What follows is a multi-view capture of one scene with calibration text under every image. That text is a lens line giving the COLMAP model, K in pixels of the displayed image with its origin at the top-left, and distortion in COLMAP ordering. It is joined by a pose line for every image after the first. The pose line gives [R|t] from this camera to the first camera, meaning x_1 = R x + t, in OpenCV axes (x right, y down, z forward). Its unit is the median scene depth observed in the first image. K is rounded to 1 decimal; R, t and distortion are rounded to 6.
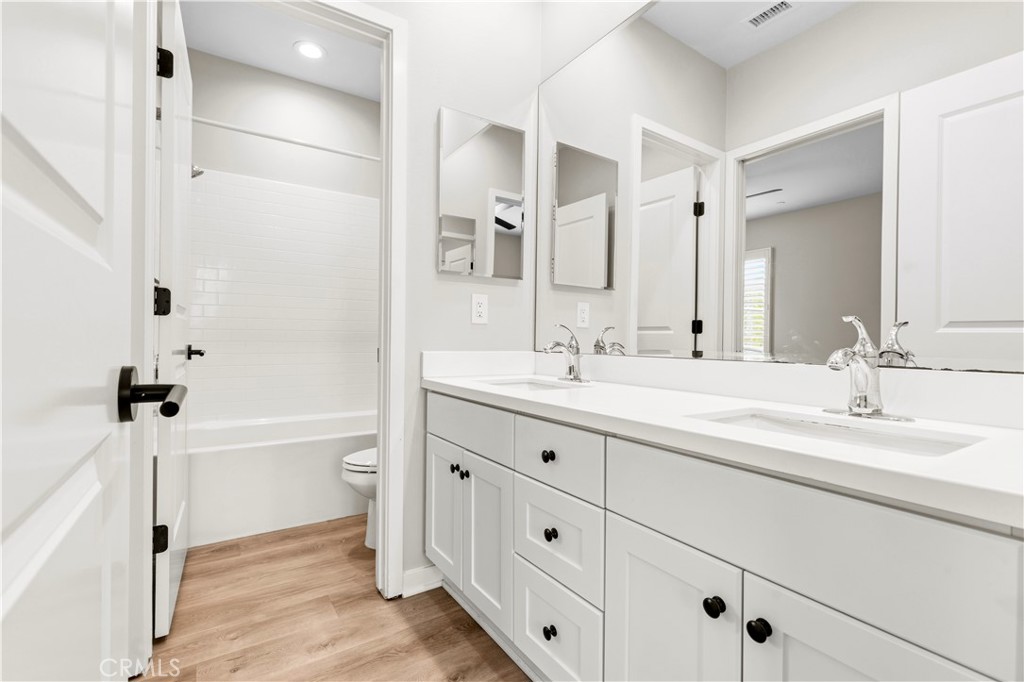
lens RADIAL K [[463.6, 0, 511.5], [0, 463.6, 343.8], [0, 0, 1]] dist [0.008216, -0.003334]
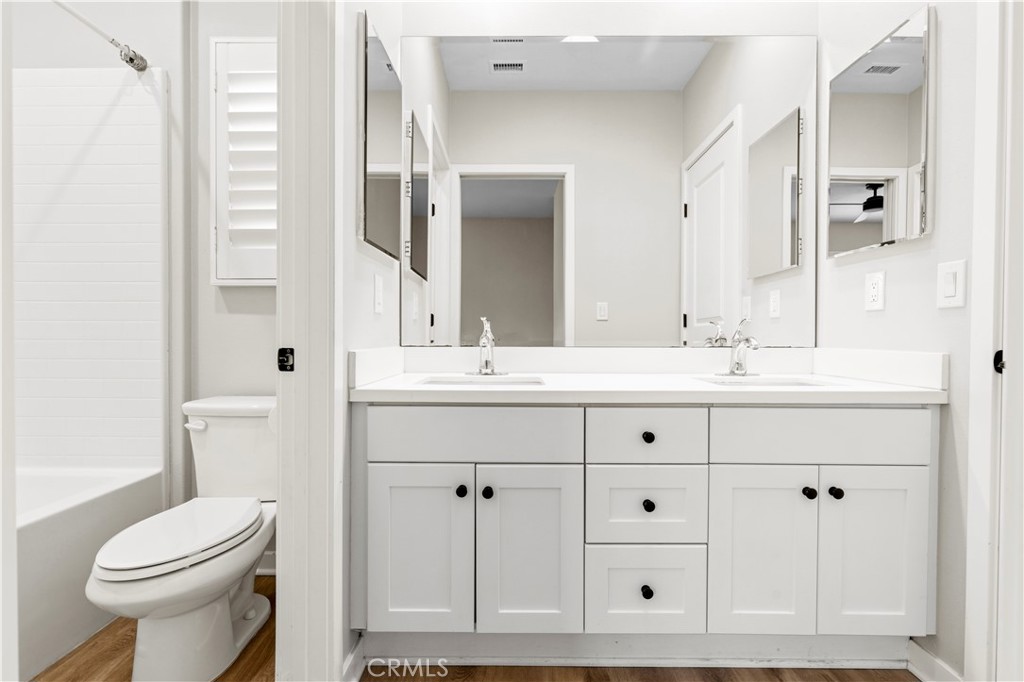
lens RADIAL K [[463.6, 0, 512.2], [0, 463.6, 343.2], [0, 0, 1]] dist [0.008216, -0.003334]
pose [[0.565141, -0.025446, 0.824602, -0.649541], [0.009984, 0.999662, 0.024006, -0.009503], [-0.824934, -0.005334, 0.565204, 0.403712]]
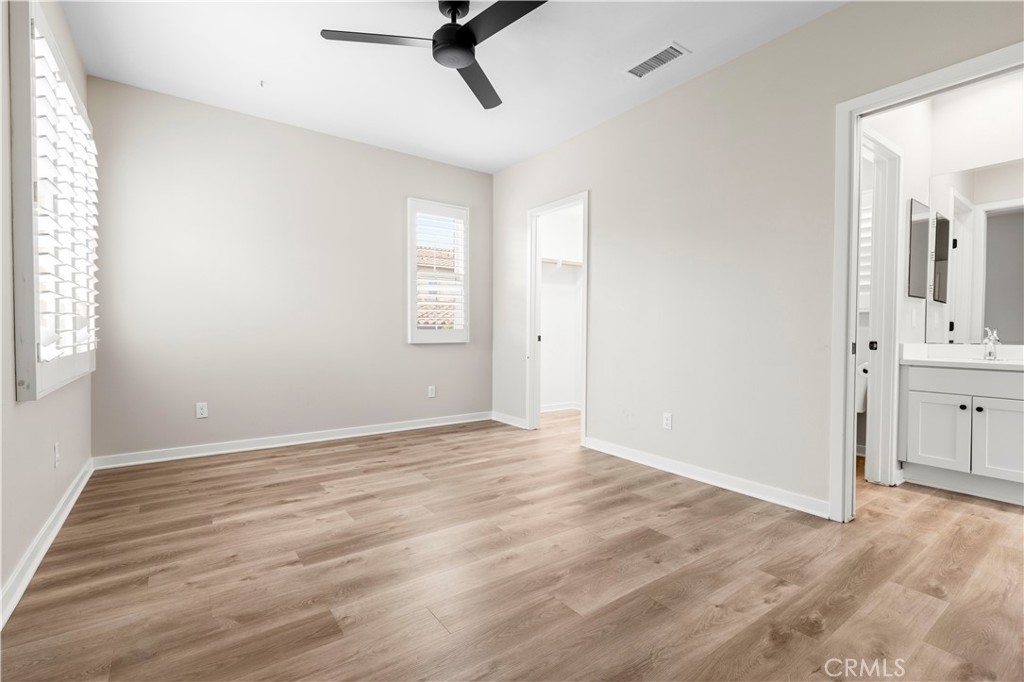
lens RADIAL K [[463.6, 0, 507.8], [0, 463.6, 333.5], [0, 0, 1]] dist [0.008216, -0.003334]
pose [[0.999694, -0.002667, 0.024607, -1.716545], [0.002651, 0.999996, 0.000703, -0.024917], [-0.024608, -0.000637, 0.999697, -0.694432]]
